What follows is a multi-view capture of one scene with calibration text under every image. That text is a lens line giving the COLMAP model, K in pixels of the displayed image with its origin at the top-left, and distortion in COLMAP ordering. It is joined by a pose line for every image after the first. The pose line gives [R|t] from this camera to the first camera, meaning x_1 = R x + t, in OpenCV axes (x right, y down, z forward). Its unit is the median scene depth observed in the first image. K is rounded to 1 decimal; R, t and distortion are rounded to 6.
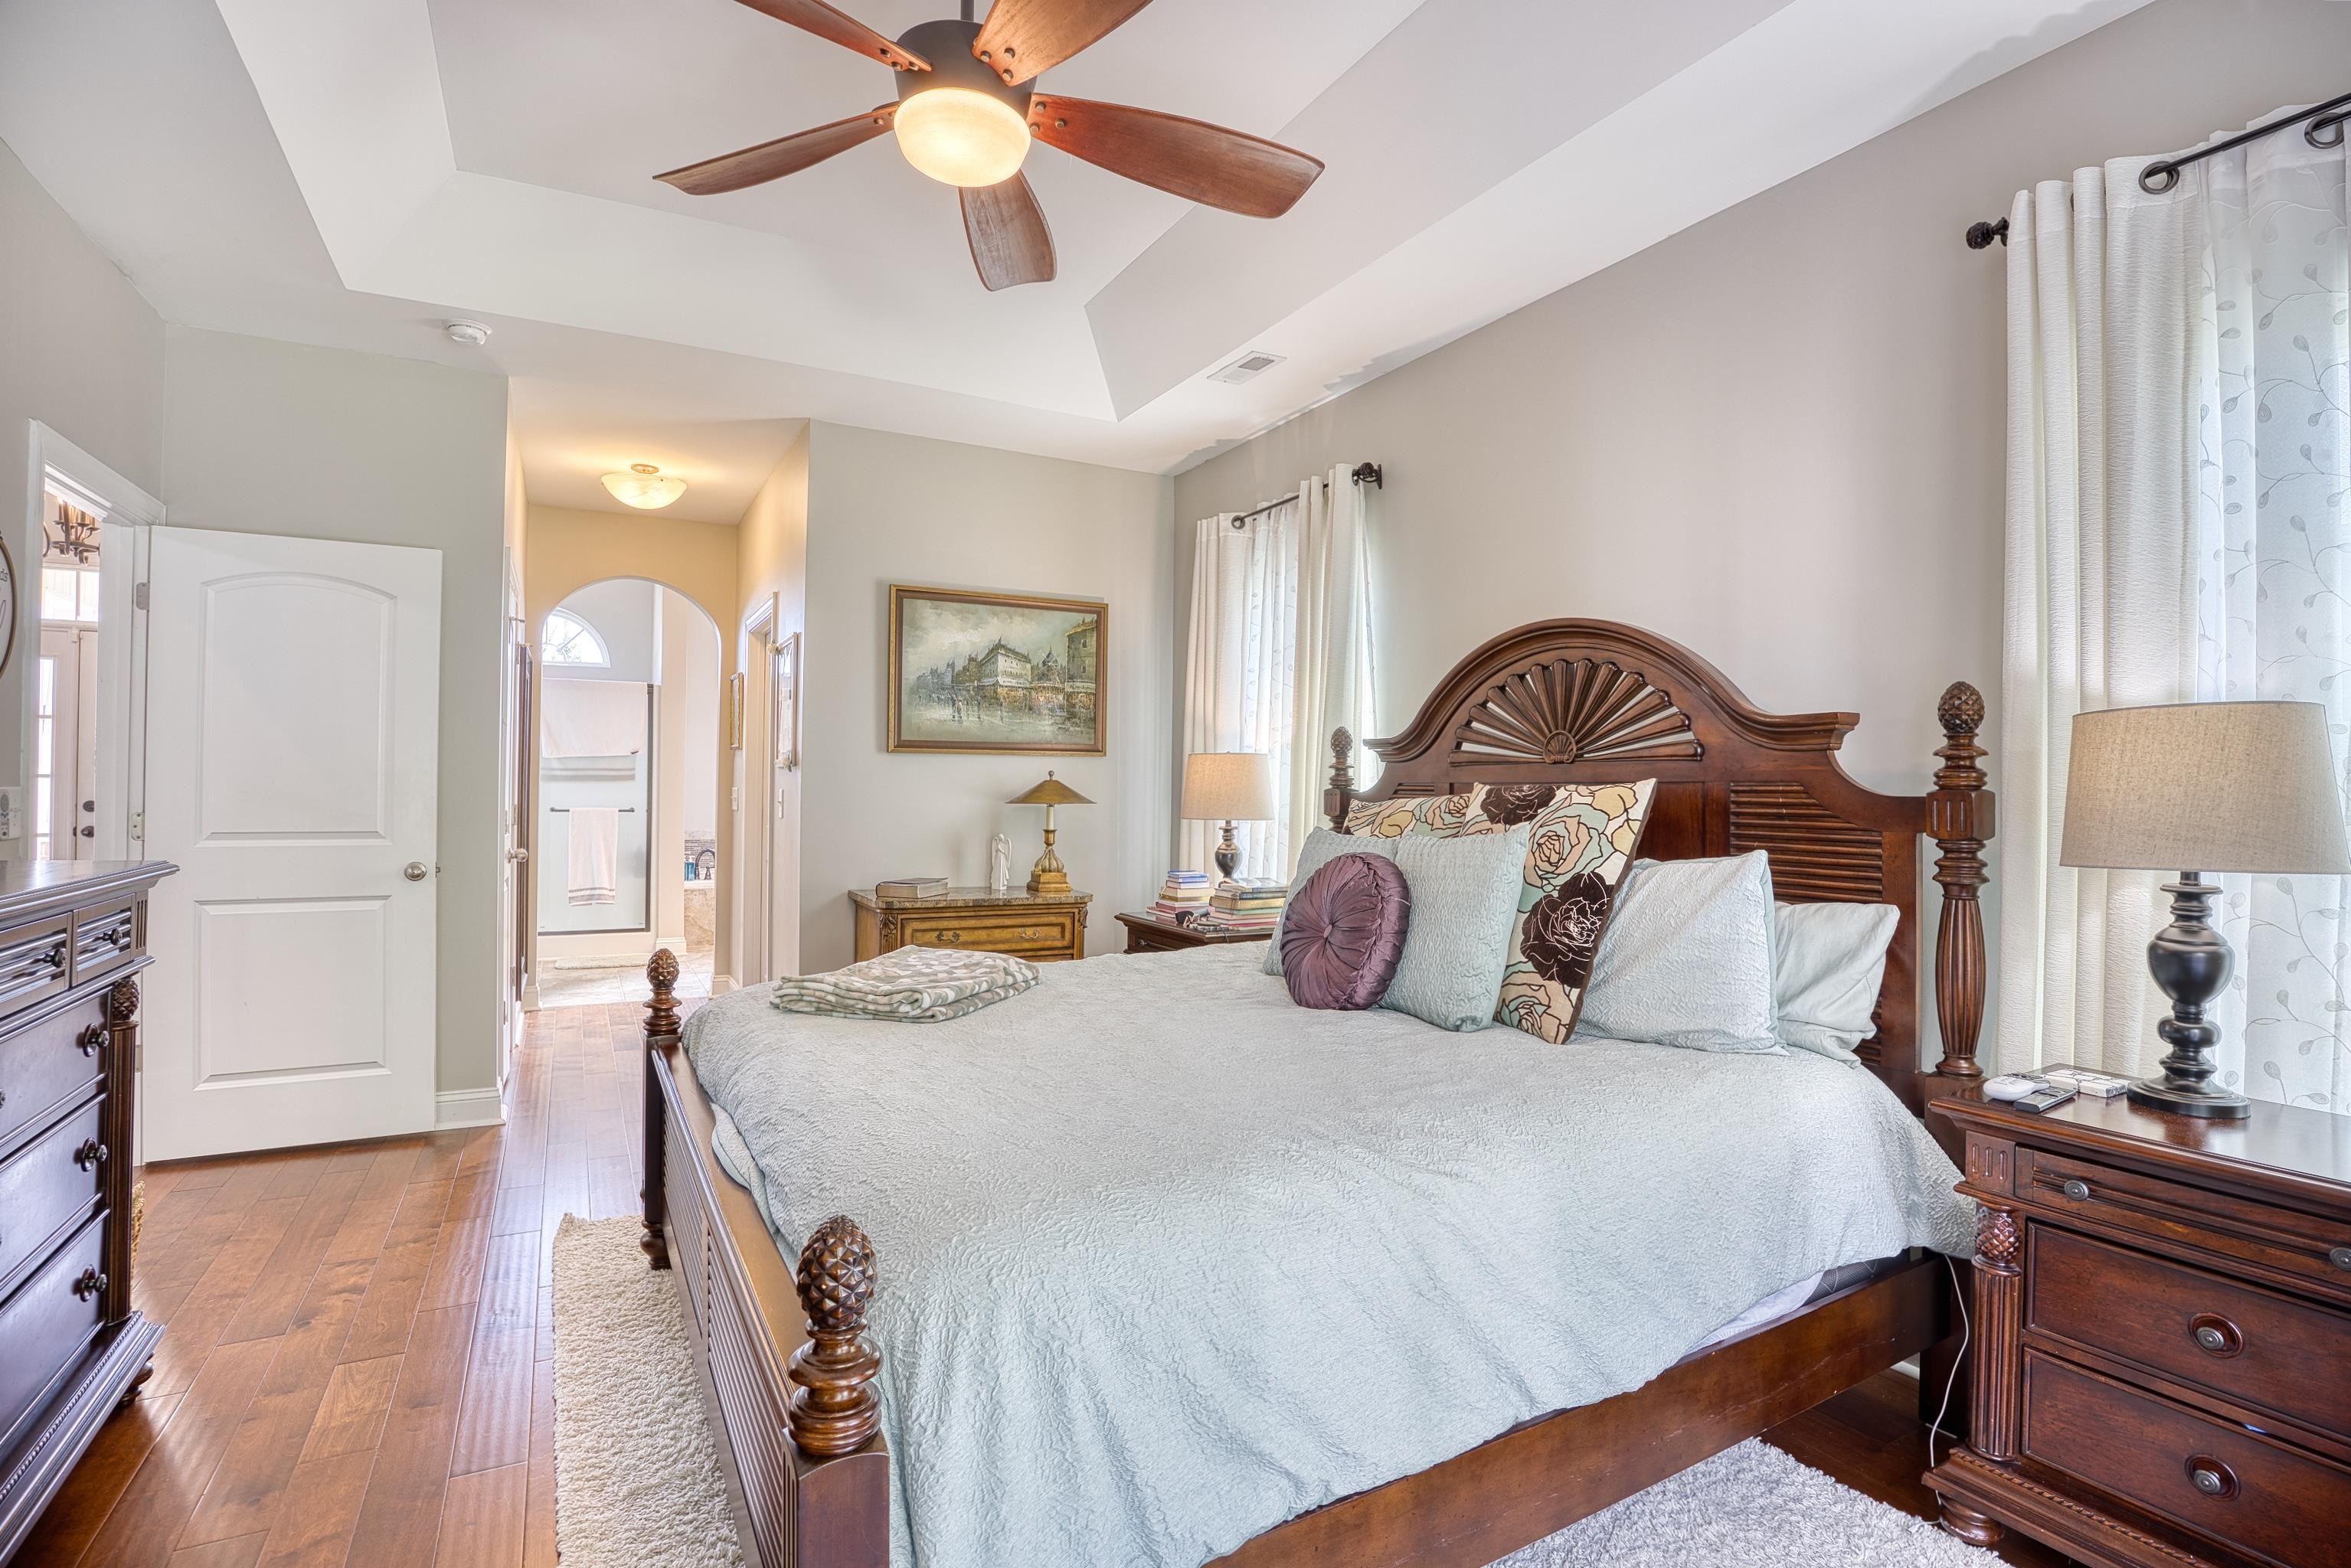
lens RADIAL K [[1100.7, 0, 1162.2], [0, 1100.7, 781.0], [0, 0, 1]] dist [-0.065667, 0.016404]
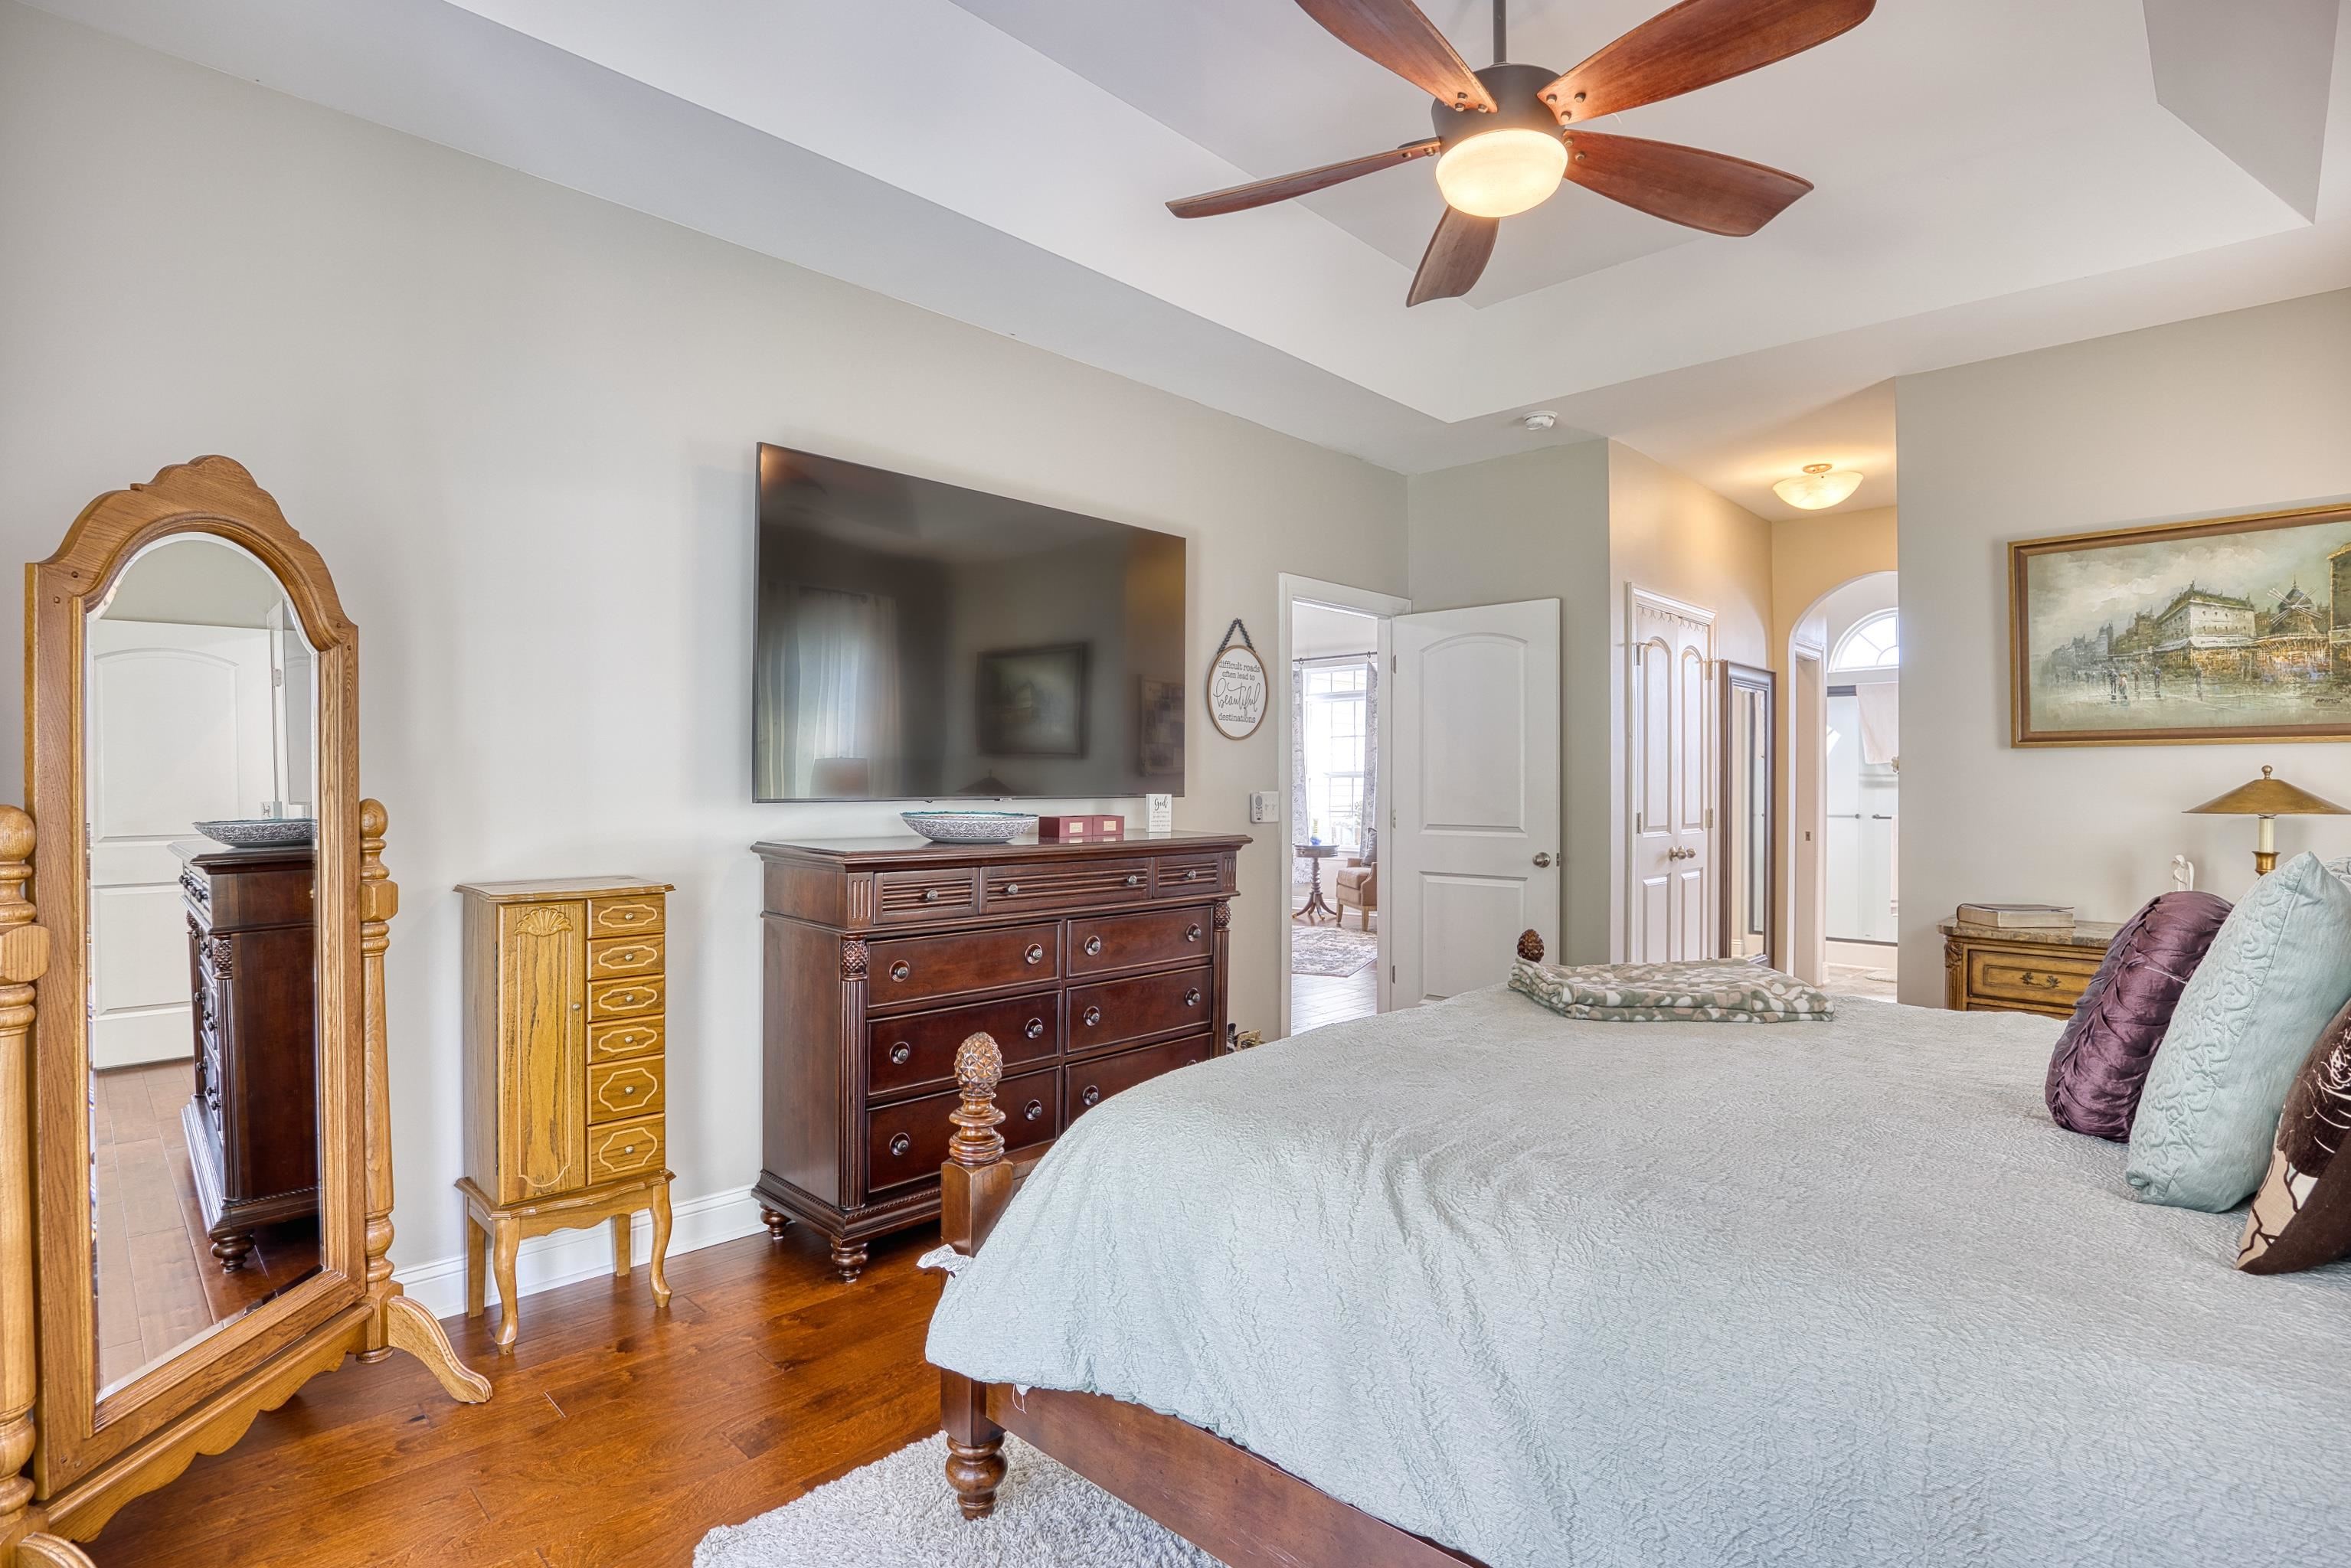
lens RADIAL K [[1100.7, 0, 1162.2], [0, 1100.7, 781.0], [0, 0, 1]] dist [-0.065667, 0.016404]
pose [[0.307930, -0.011849, -0.951335, 0.300577], [0.004946, 0.999929, -0.010853, 0.003795], [0.951396, -0.001363, 0.307967, 0.151367]]
